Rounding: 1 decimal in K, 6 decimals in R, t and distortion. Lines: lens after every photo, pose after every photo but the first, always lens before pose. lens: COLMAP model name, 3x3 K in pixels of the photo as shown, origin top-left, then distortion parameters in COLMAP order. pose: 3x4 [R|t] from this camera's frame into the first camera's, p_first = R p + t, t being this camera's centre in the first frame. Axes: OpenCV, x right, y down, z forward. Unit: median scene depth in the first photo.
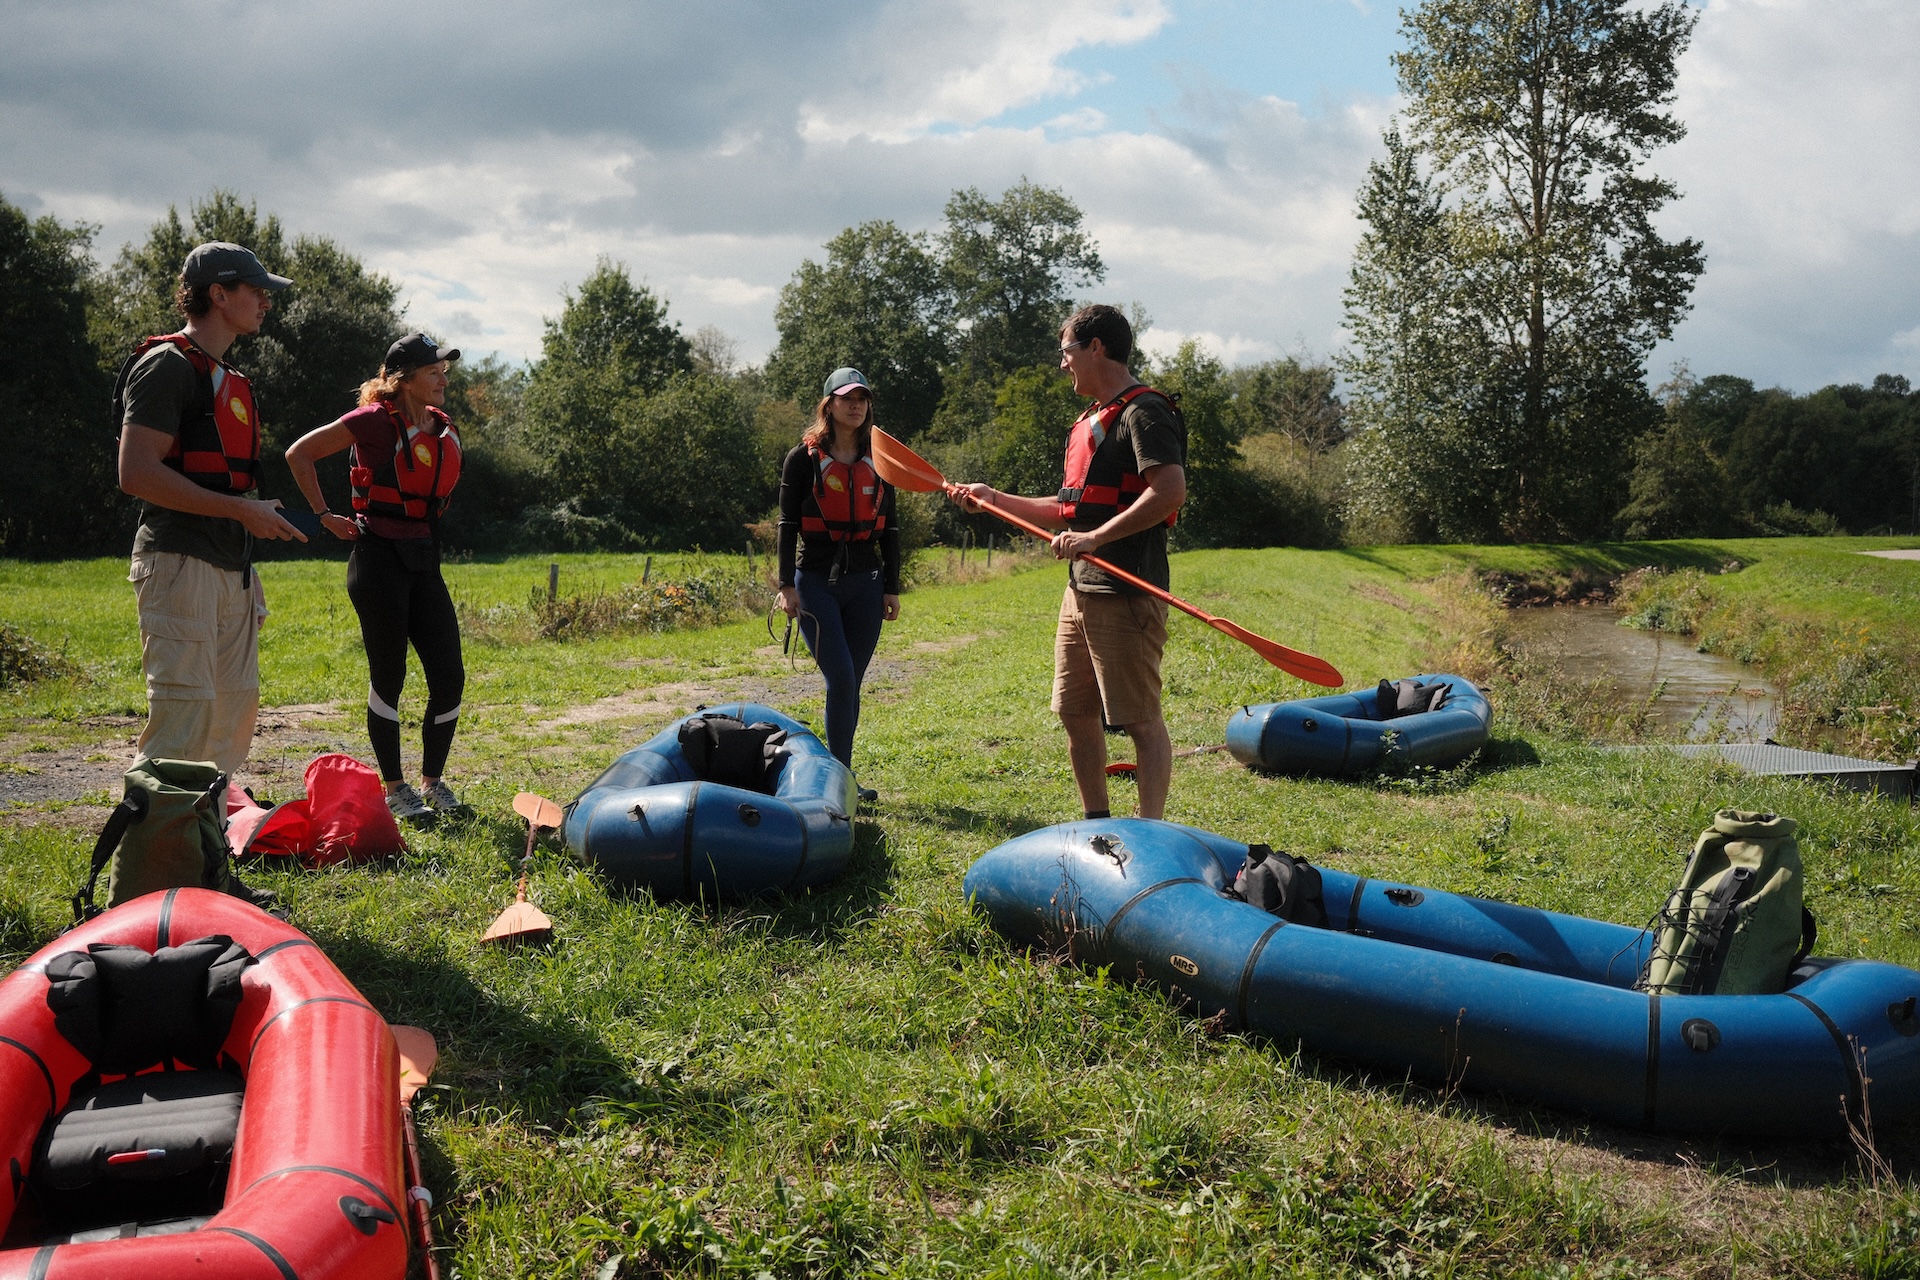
lens RADIAL K [[1870.8, 0, 963.6], [0, 1870.8, 650.4], [0, 0, 1]] dist [0.007408, -0.003154]
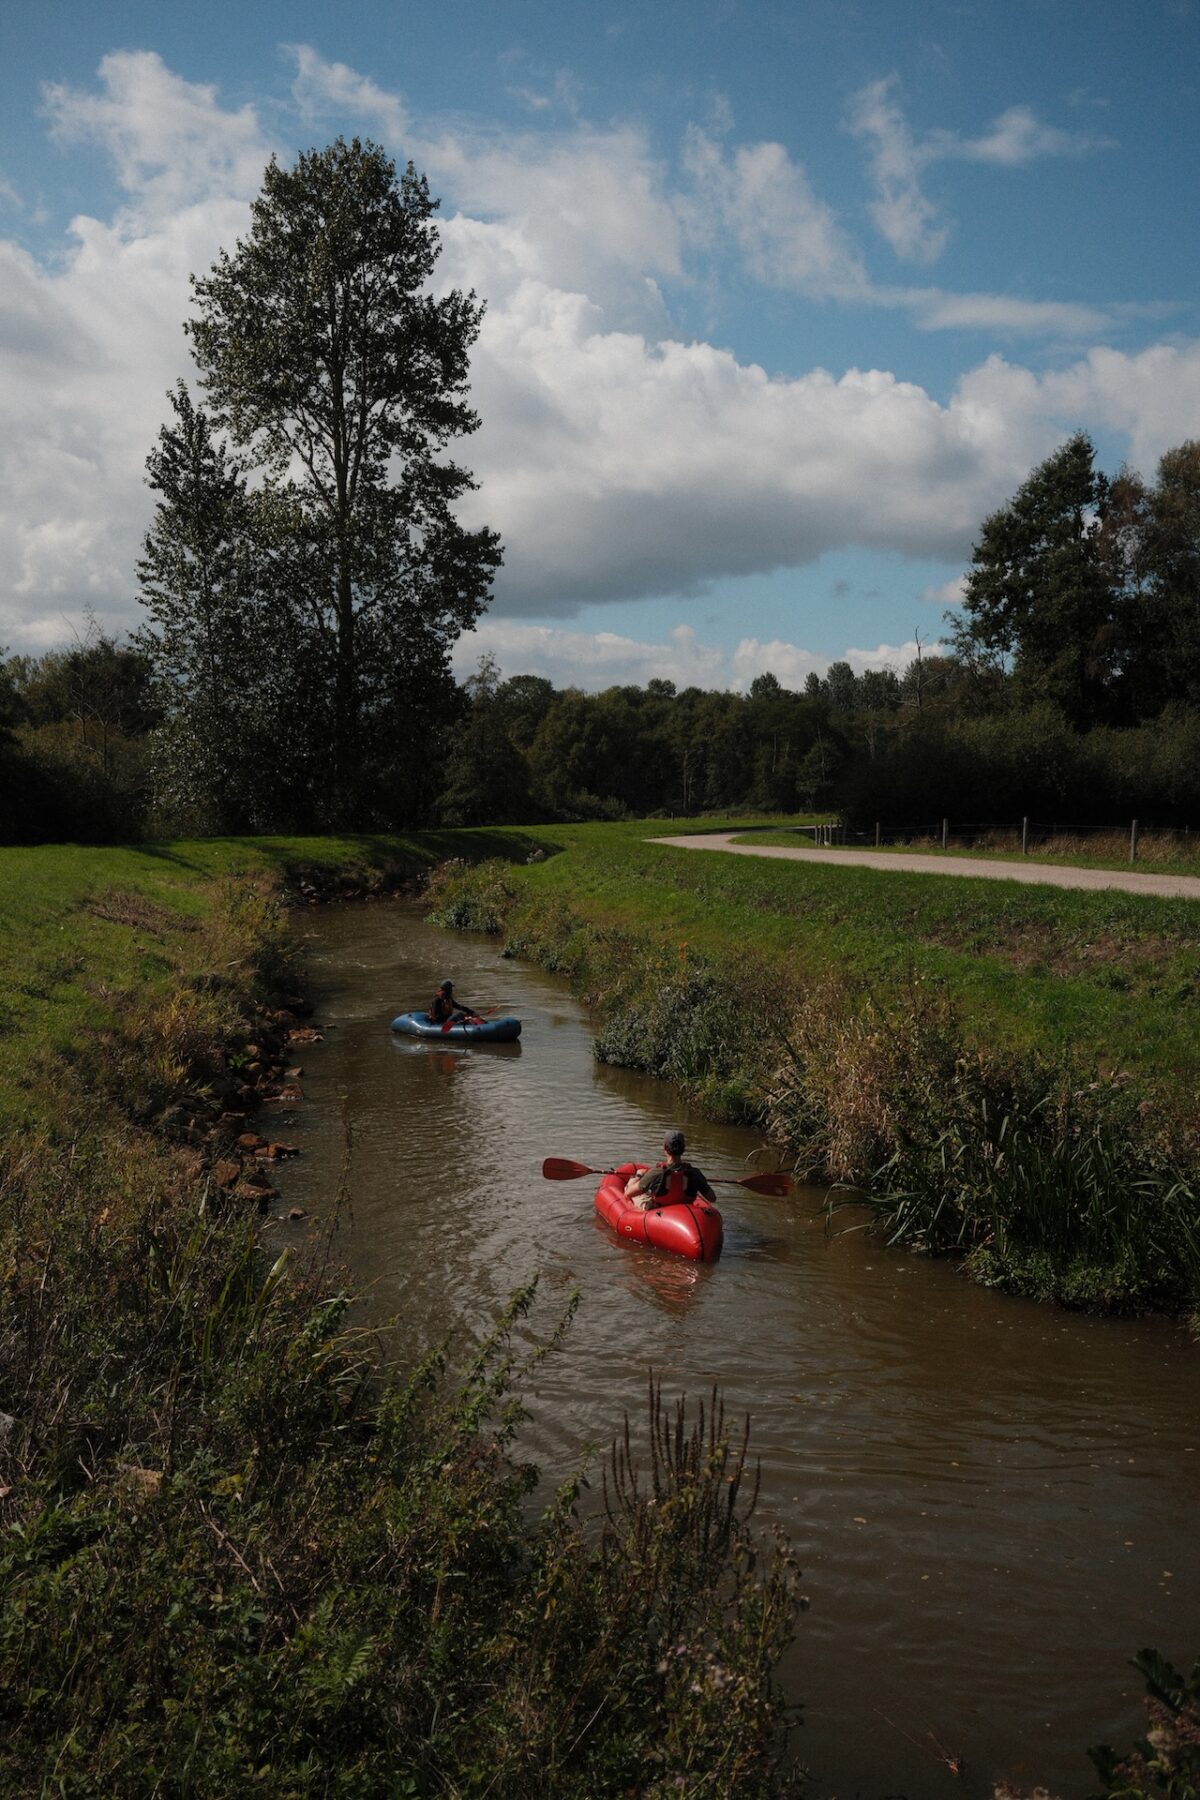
lens RADIAL K [[1648.1, 0, 600.0], [0, 1648.1, 900.0], [0, 0, 1]] dist [0.001614, 0.004632]
pose [[0.911548, -0.032718, 0.409890, 0.070079], [0.037953, 0.999269, -0.004641, -0.013152], [-0.409439, 0.019787, 0.912123, 0.163259]]
